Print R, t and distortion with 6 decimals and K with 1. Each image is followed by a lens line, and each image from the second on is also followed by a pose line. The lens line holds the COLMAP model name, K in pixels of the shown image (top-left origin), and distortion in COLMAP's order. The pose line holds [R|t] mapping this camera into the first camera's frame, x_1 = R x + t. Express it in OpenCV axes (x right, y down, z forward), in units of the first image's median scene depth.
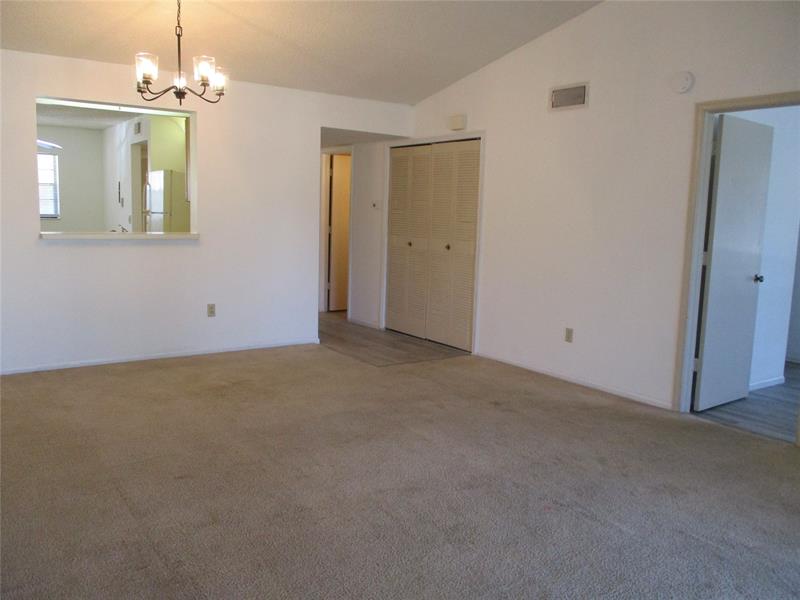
lens RADIAL K [[670.0, 0, 408.0], [0, 670.0, 297.7], [0, 0, 1]] dist [-0.023612, 0.010262]
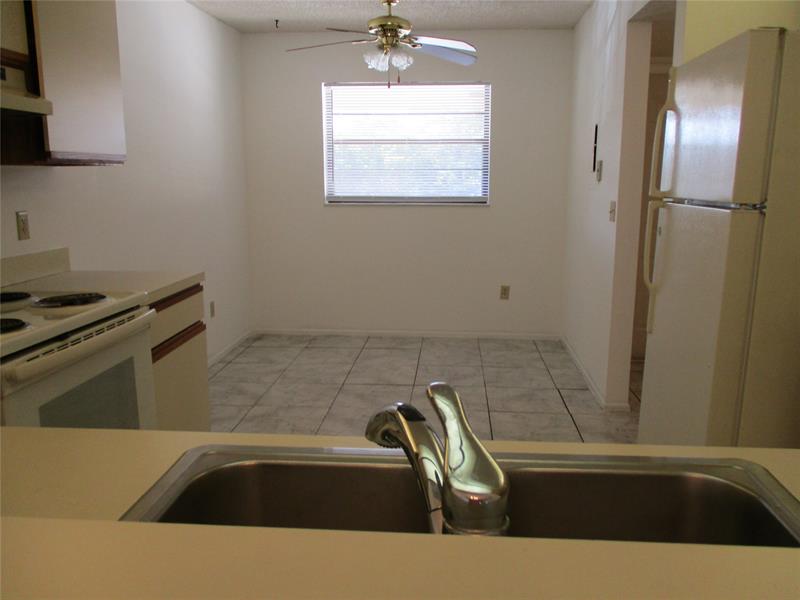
lens RADIAL K [[670.0, 0, 408.0], [0, 670.0, 297.7], [0, 0, 1]] dist [-0.023612, 0.010262]
pose [[0.763777, 0.093581, -0.638661, -0.316476], [-0.067116, 0.995585, 0.065616, -0.107241], [0.641981, -0.007251, 0.766686, 0.781135]]
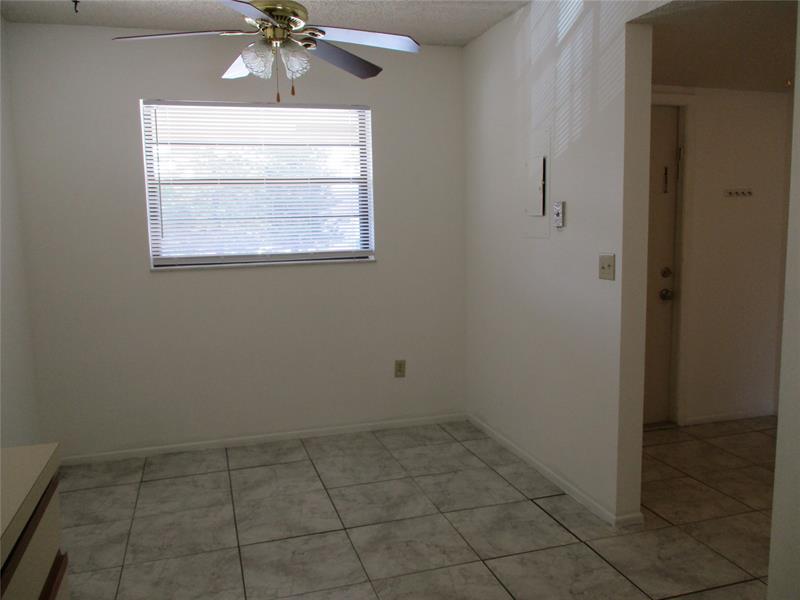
lens RADIAL K [[670.0, 0, 408.0], [0, 670.0, 297.7], [0, 0, 1]] dist [-0.023612, 0.010262]
pose [[0.946025, -0.005393, -0.324048, -0.524080], [0.001356, 0.999919, -0.012683, -0.127840], [0.324090, 0.011559, 0.945956, 0.868783]]
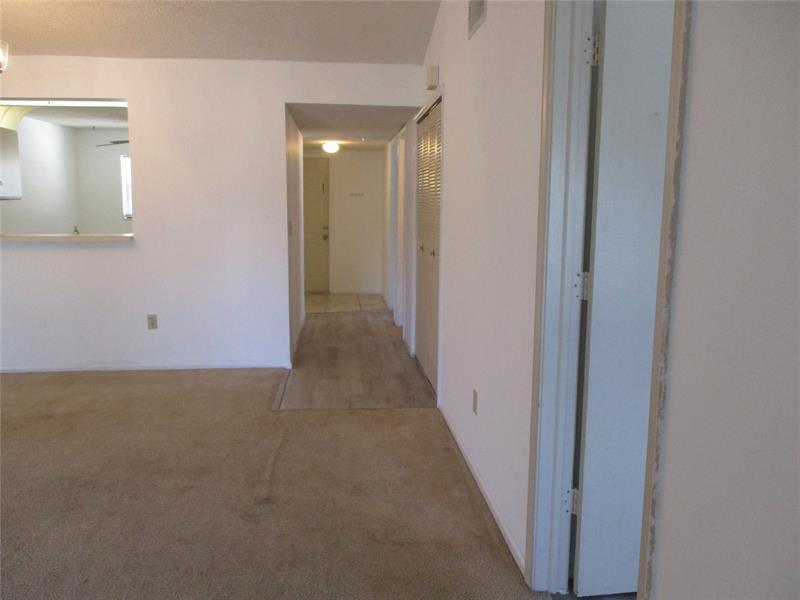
lens RADIAL K [[670.0, 0, 408.0], [0, 670.0, 297.7], [0, 0, 1]] dist [-0.023612, 0.010262]
pose [[0.866305, 0.044589, -0.497522, 0.395925], [-0.042810, 0.998971, 0.014988, -0.036776], [0.497678, 0.008315, 0.867322, 0.359367]]
